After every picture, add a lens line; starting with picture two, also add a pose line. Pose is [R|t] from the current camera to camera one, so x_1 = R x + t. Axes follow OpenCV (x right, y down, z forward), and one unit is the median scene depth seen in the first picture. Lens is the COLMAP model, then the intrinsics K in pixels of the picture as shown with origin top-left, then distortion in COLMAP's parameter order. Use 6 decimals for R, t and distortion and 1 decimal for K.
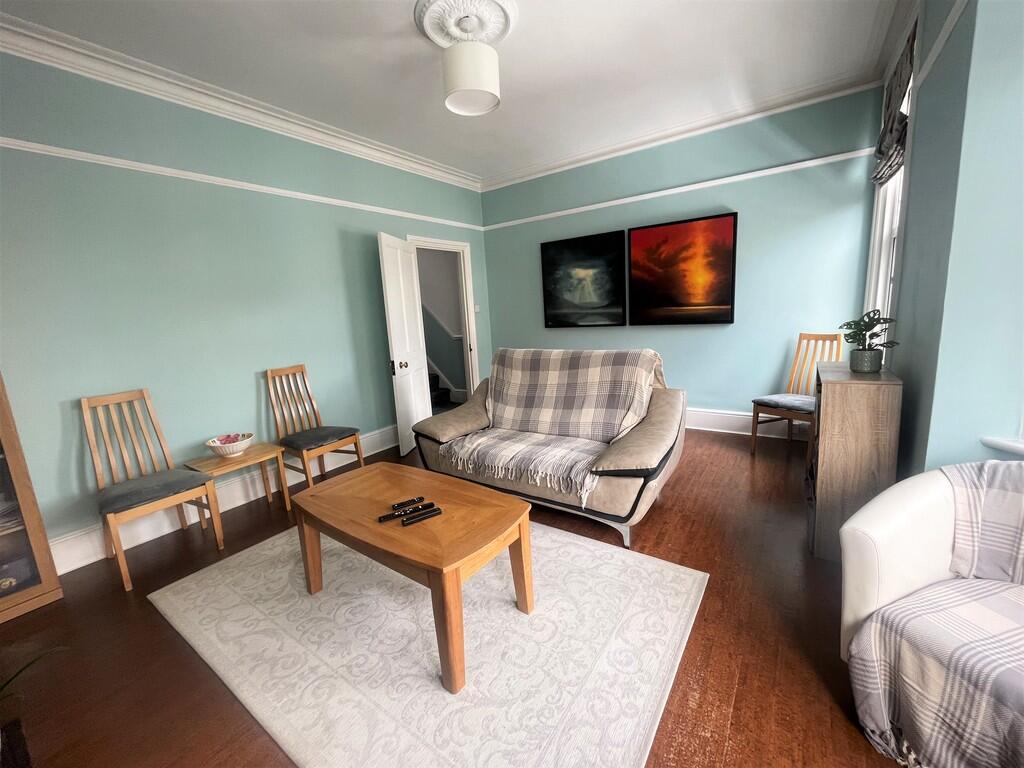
lens RADIAL K [[411.9, 0, 509.5], [0, 411.9, 379.0], [0, 0, 1]] dist [0.002210, -0.000211]
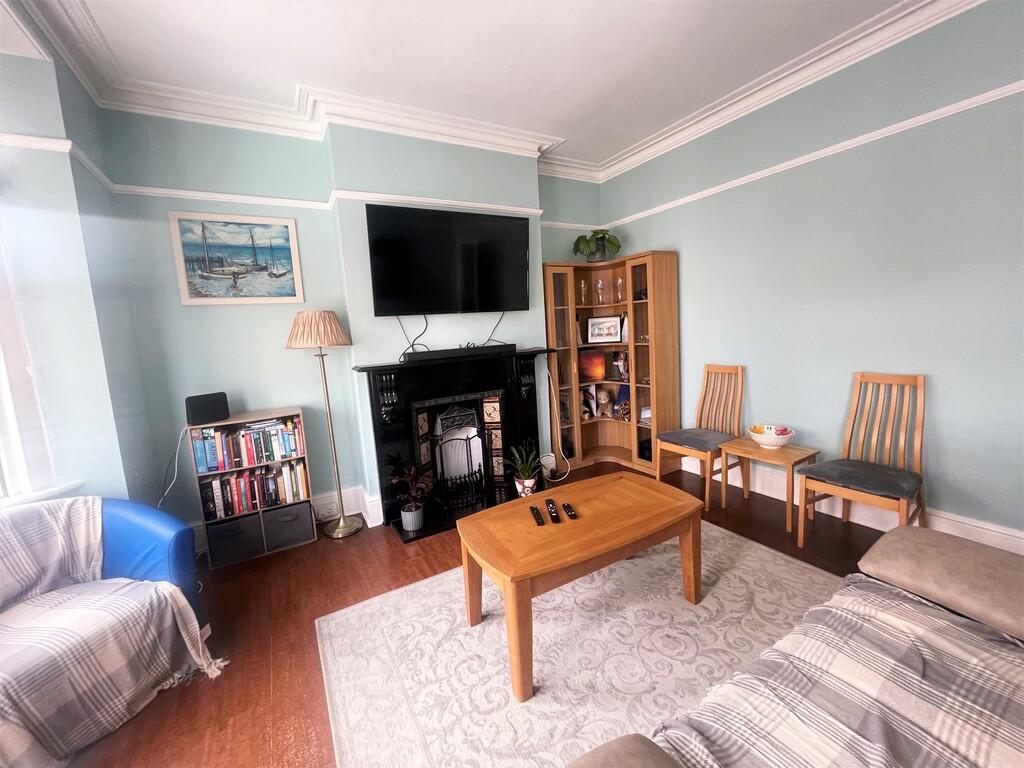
lens RADIAL K [[411.9, 0, 509.0], [0, 411.9, 381.1], [0, 0, 1]] dist [0.002210, -0.000211]
pose [[-0.414261, 0.203055, -0.887219, 0.453841], [-0.077441, 0.963397, 0.256648, -0.181241], [0.906858, 0.175026, -0.383373, 0.808237]]
